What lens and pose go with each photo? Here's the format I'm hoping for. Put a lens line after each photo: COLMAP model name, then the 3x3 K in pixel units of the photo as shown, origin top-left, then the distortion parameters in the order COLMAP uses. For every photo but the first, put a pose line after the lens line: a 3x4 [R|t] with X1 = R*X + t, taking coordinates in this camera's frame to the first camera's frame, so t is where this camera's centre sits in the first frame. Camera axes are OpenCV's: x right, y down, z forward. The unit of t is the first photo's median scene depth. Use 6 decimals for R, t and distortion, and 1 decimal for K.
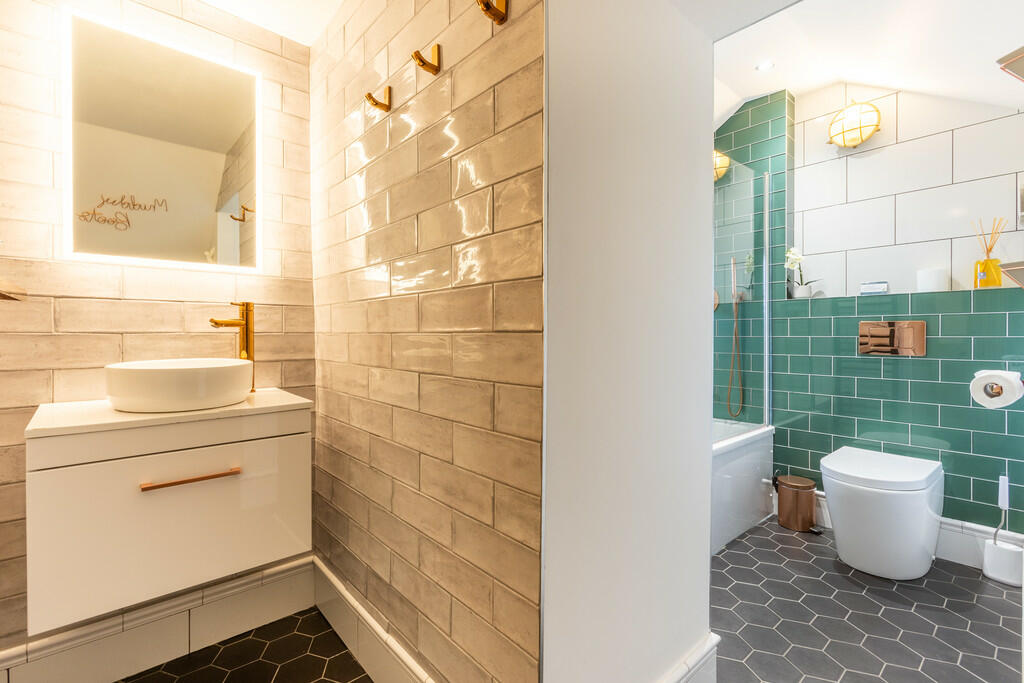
lens RADIAL K [[463.4, 0, 504.3], [0, 463.4, 332.9], [0, 0, 1]] dist [-0.001088, 0.000209]
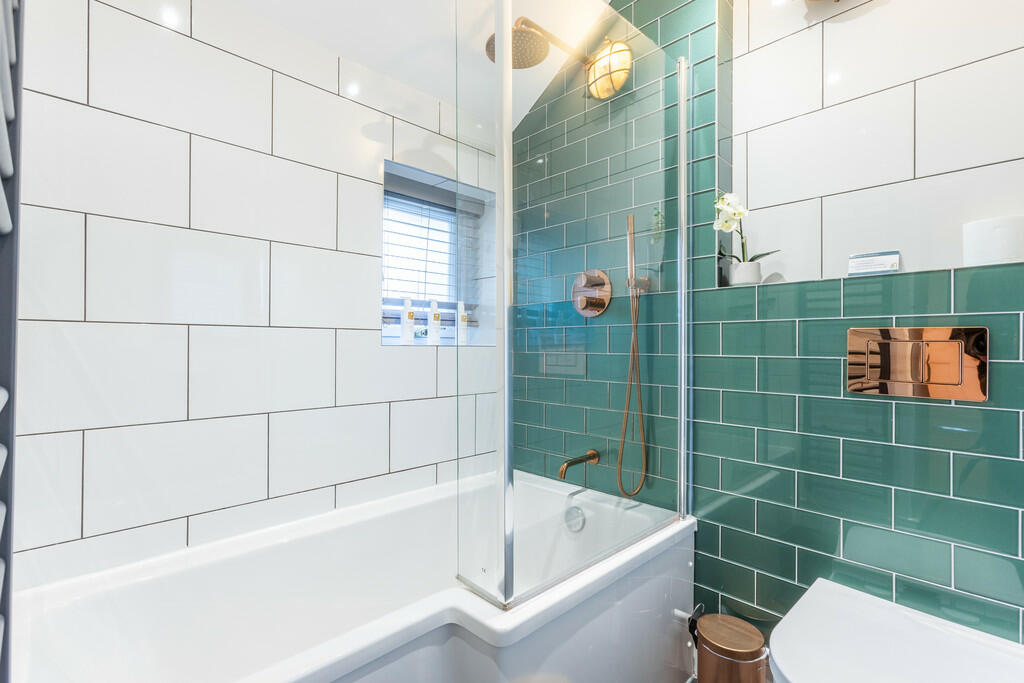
lens RADIAL K [[458.0, 0, 512.0], [0, 458.0, 341.5], [0, 0, 1]] dist [-0.018658, 0.009428]
pose [[0.998558, 0.004889, 0.053455, 0.334805], [-0.004669, 0.999980, -0.004248, -0.004943], [-0.053475, 0.003993, 0.998561, 0.469270]]
